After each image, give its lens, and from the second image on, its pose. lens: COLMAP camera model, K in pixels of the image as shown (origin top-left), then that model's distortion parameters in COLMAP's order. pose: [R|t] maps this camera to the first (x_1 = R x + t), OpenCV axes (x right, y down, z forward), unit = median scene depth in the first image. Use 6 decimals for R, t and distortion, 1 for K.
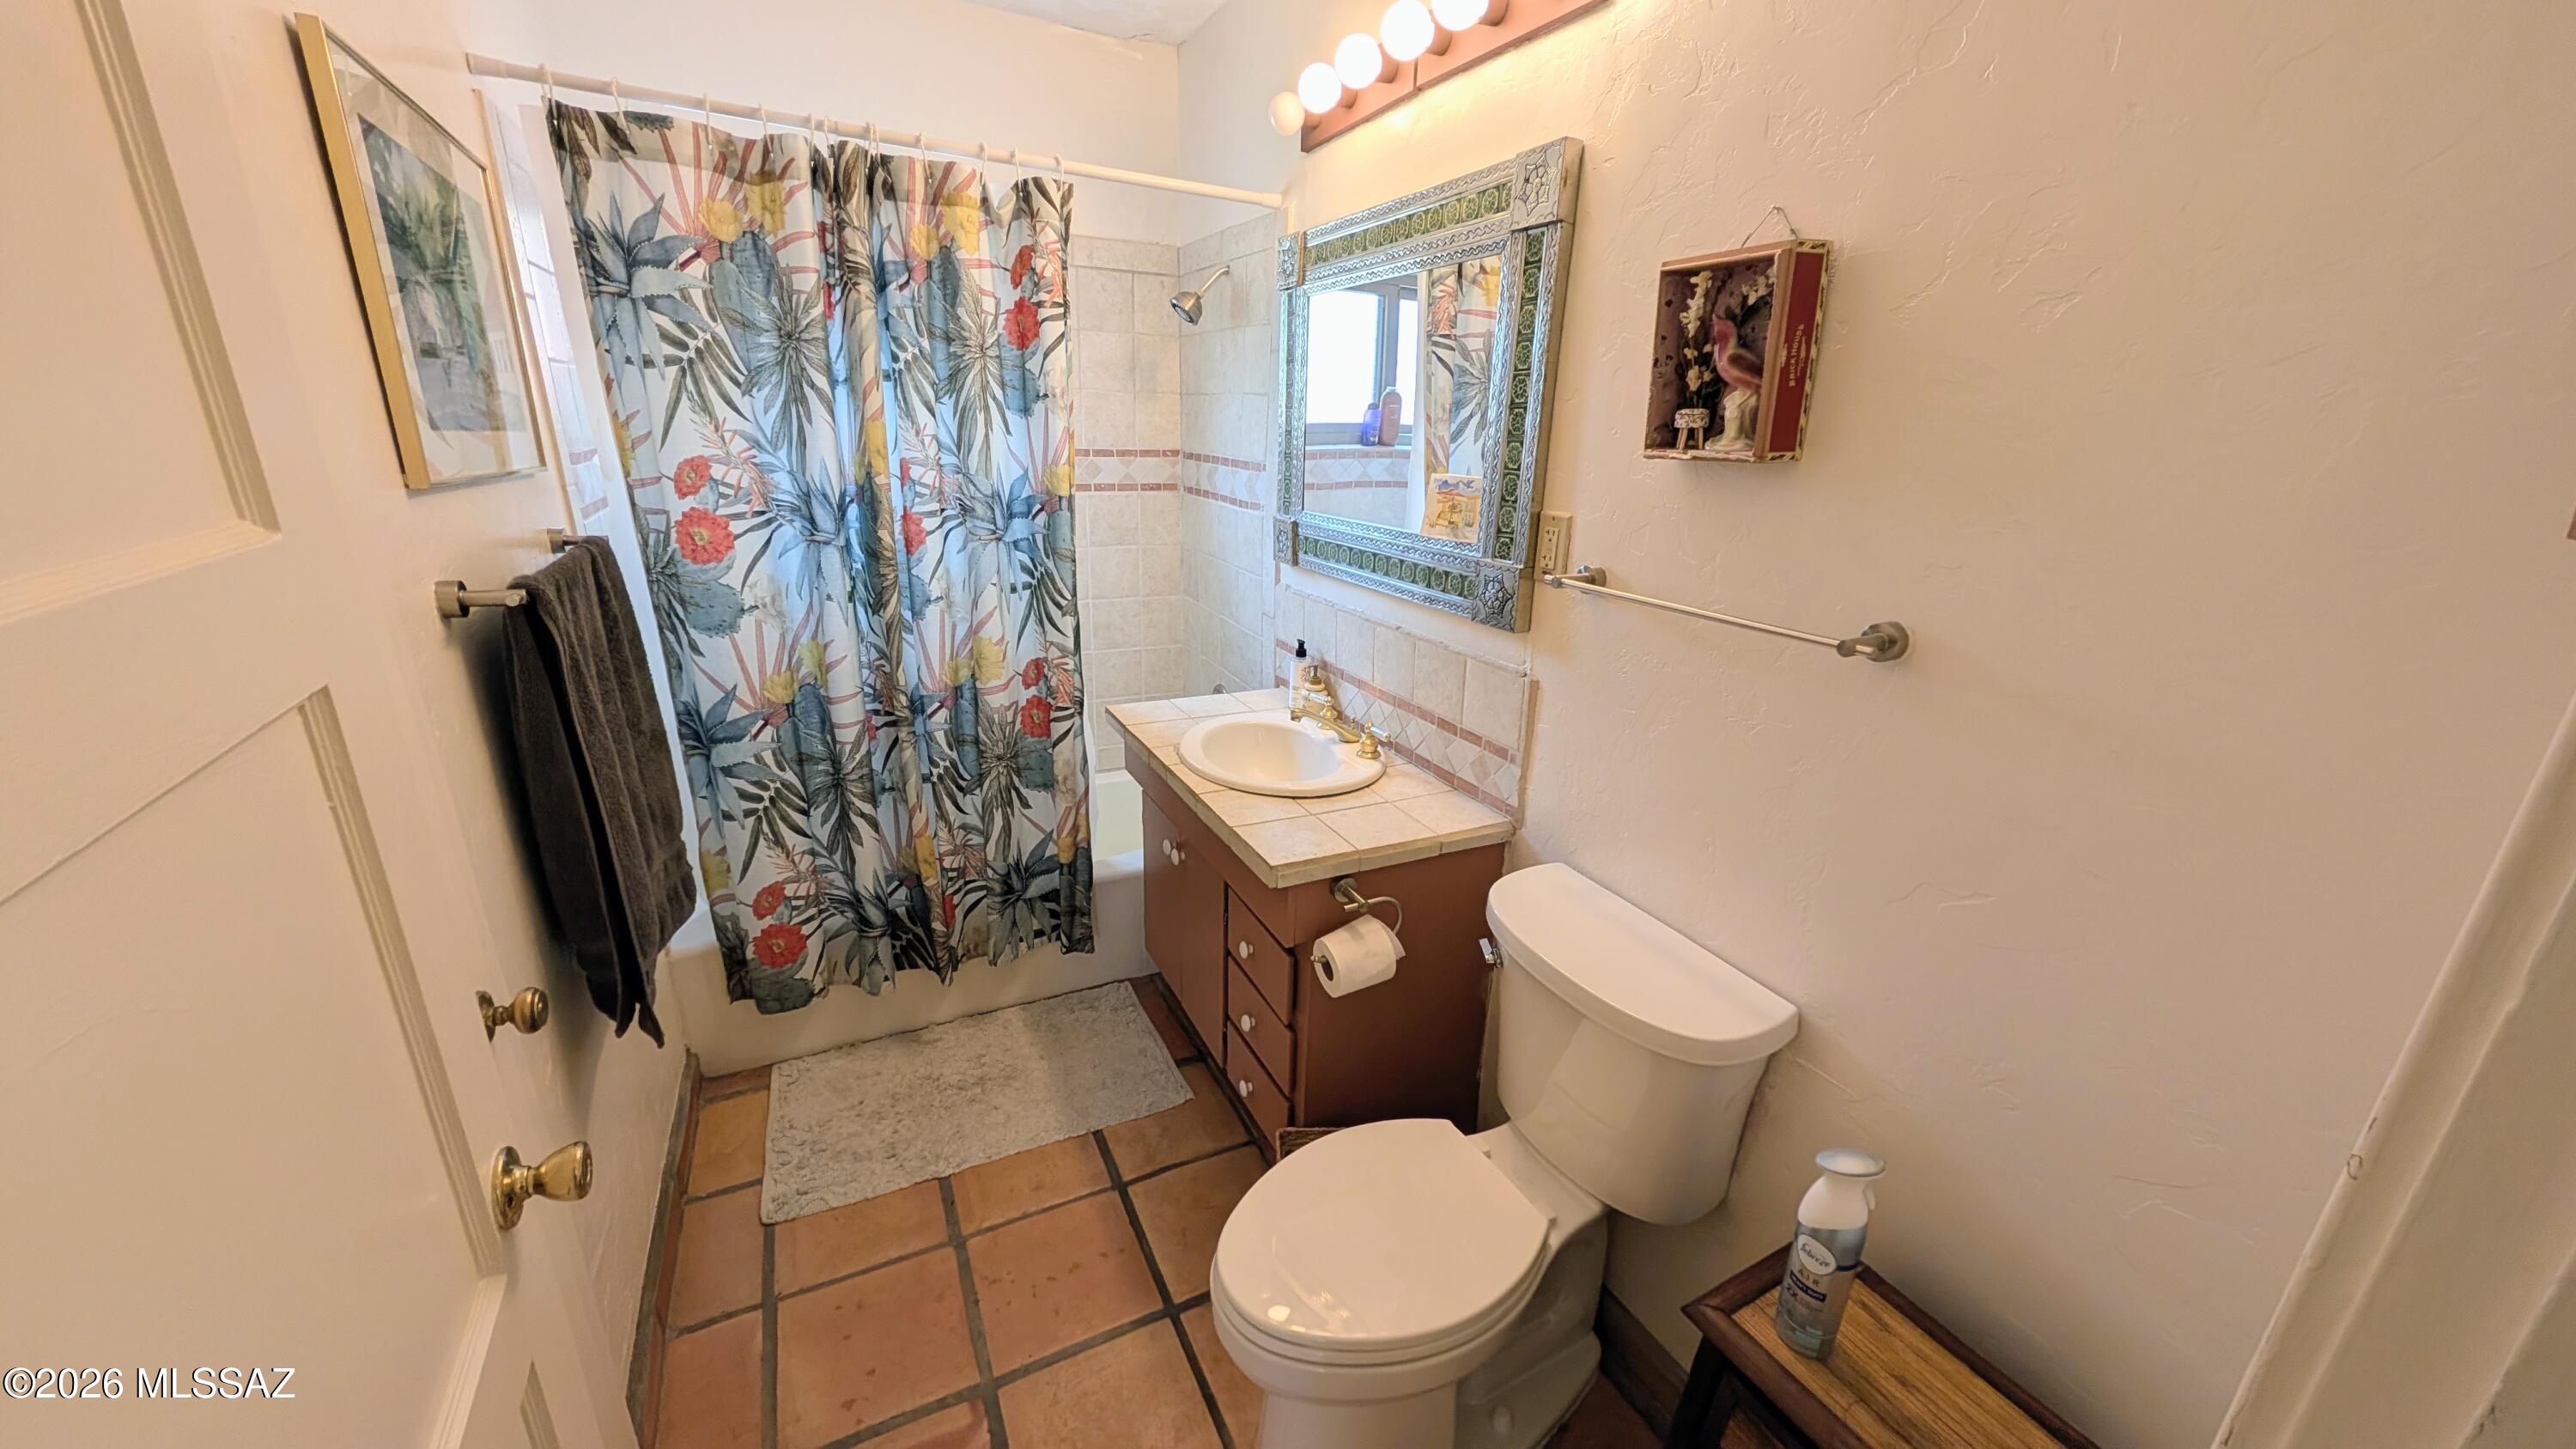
lens RADIAL K [[937.8, 0, 1287.9], [0, 937.8, 723.9], [0, 0, 1]] dist [0.000562, 0.000064]
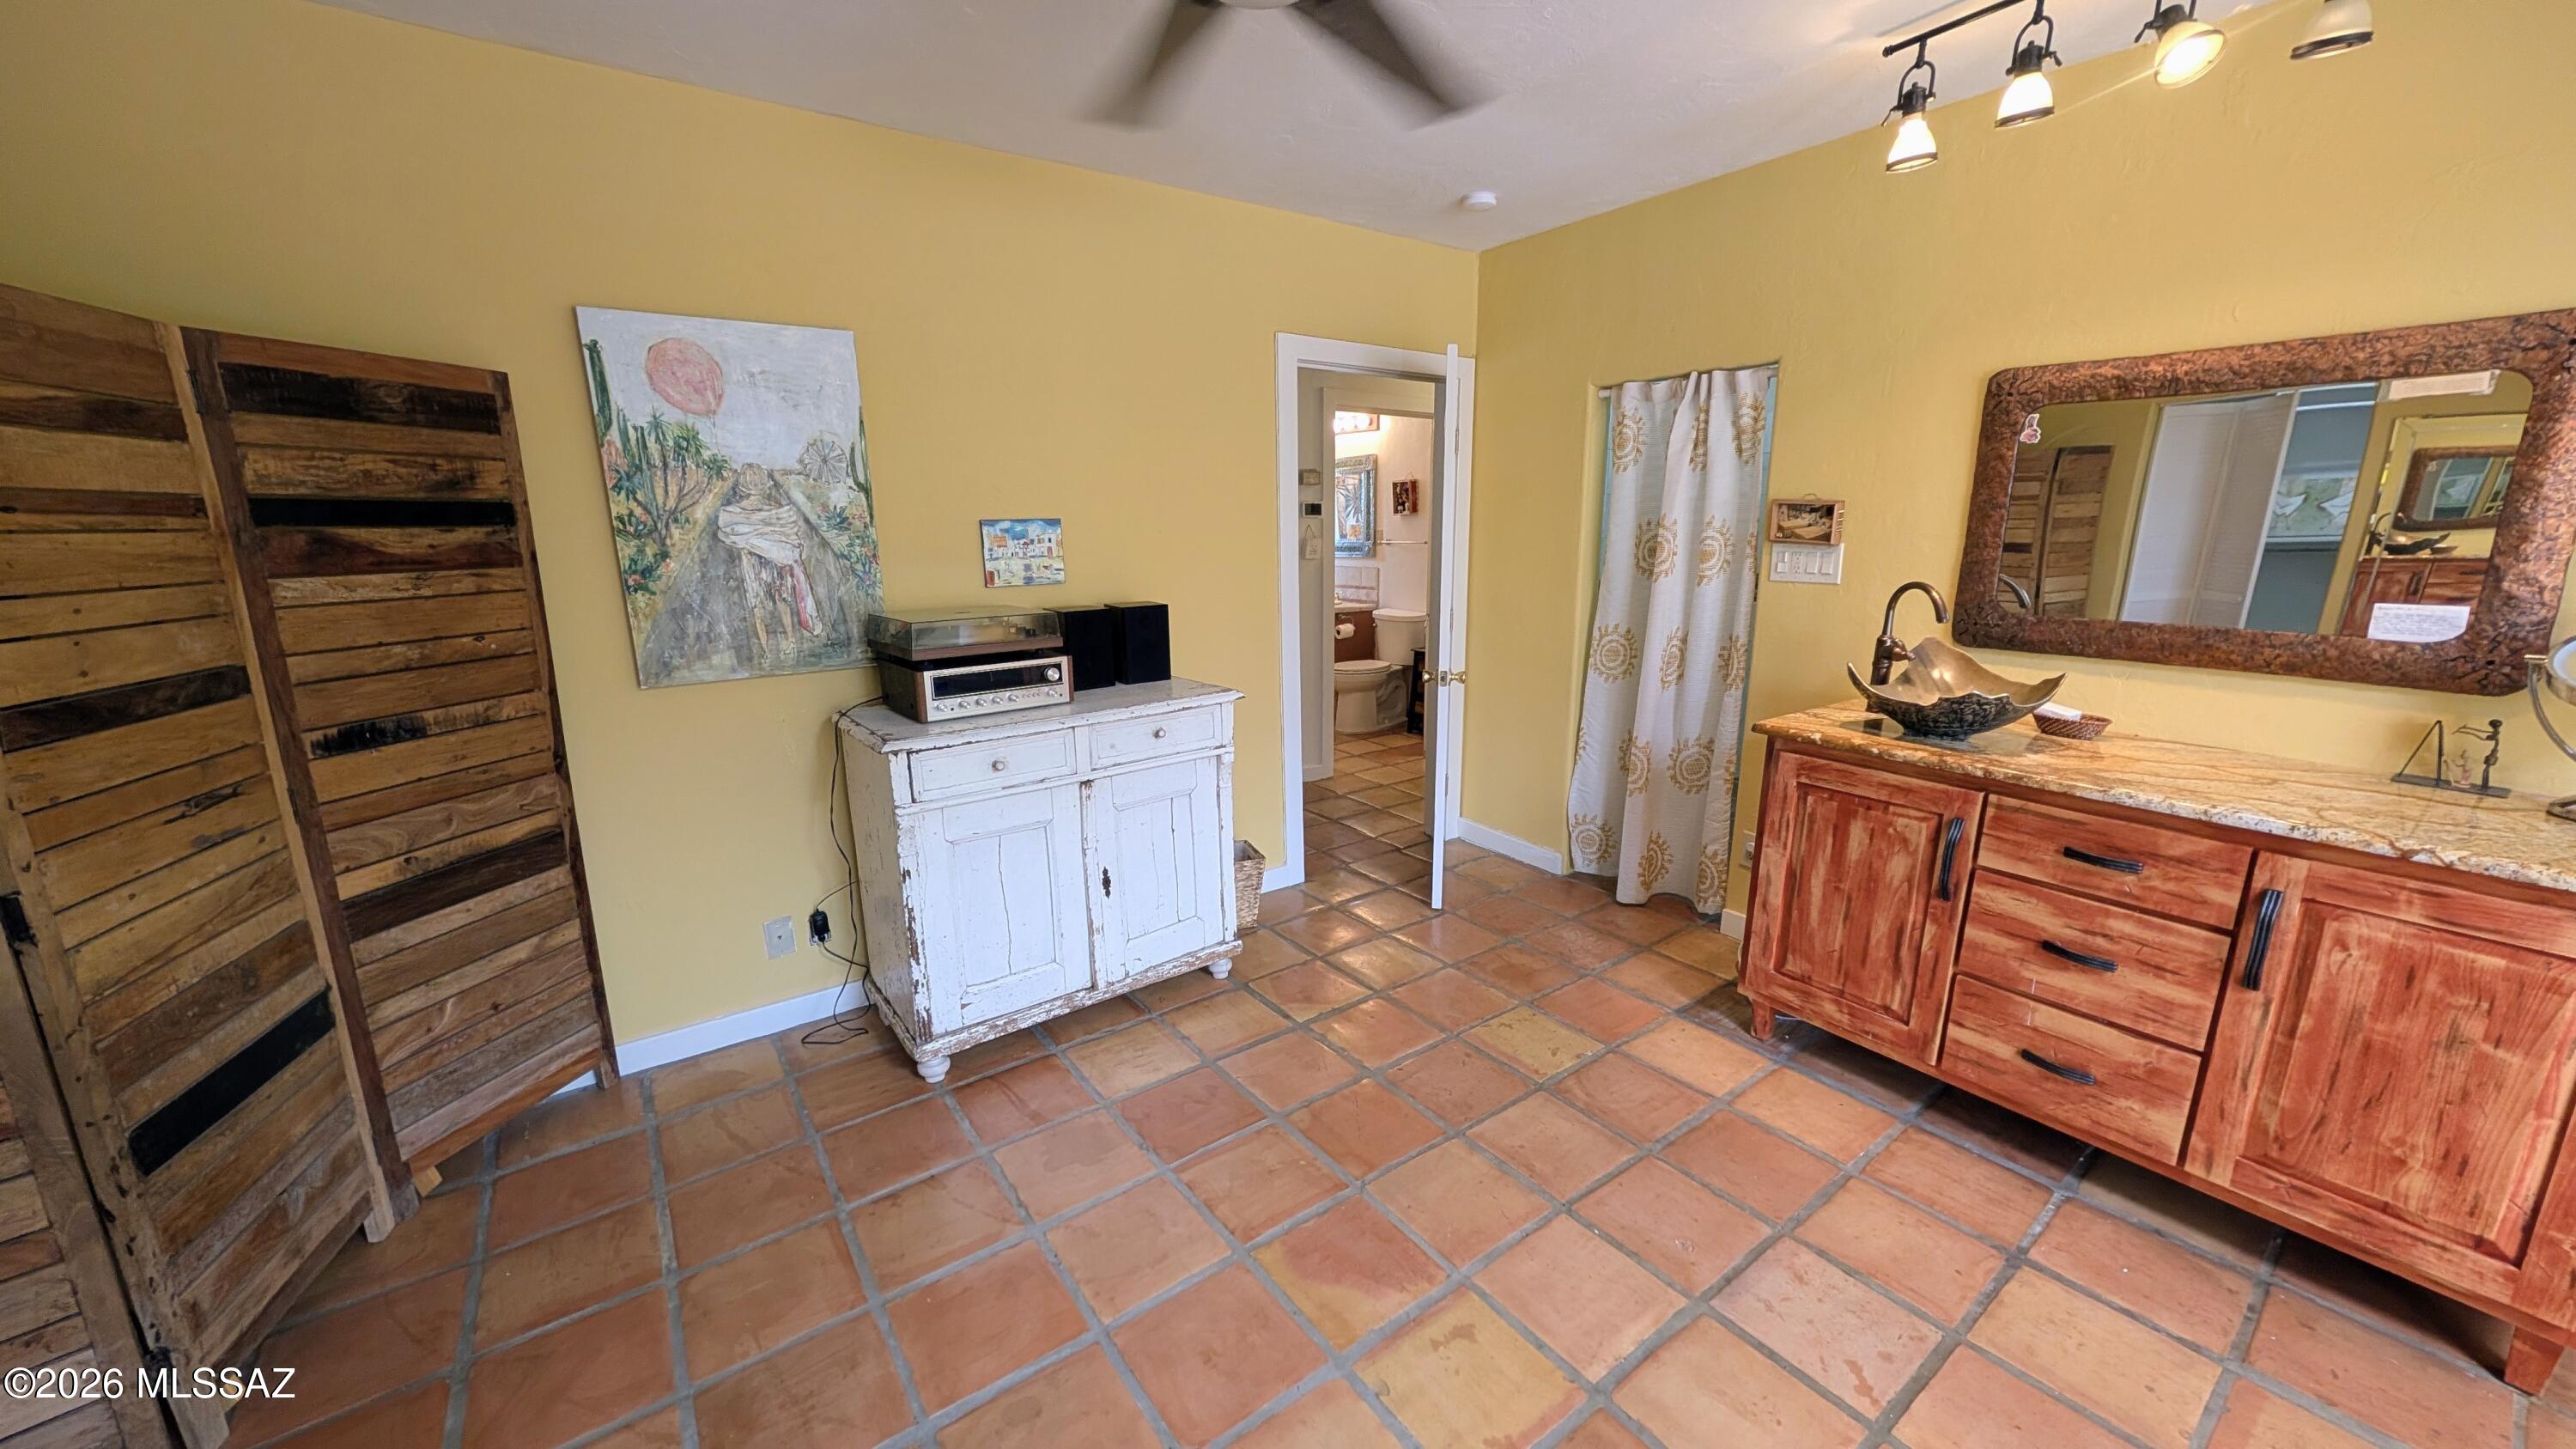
lens RADIAL K [[937.8, 0, 1291.1], [0, 937.8, 727.7], [0, 0, 1]] dist [0.000562, 0.000064]
pose [[0.986963, -0.073636, 0.143114, -0.880119], [0.086168, 0.992781, -0.083427, 1.101372], [-0.135937, 0.094672, 0.986184, -3.420722]]
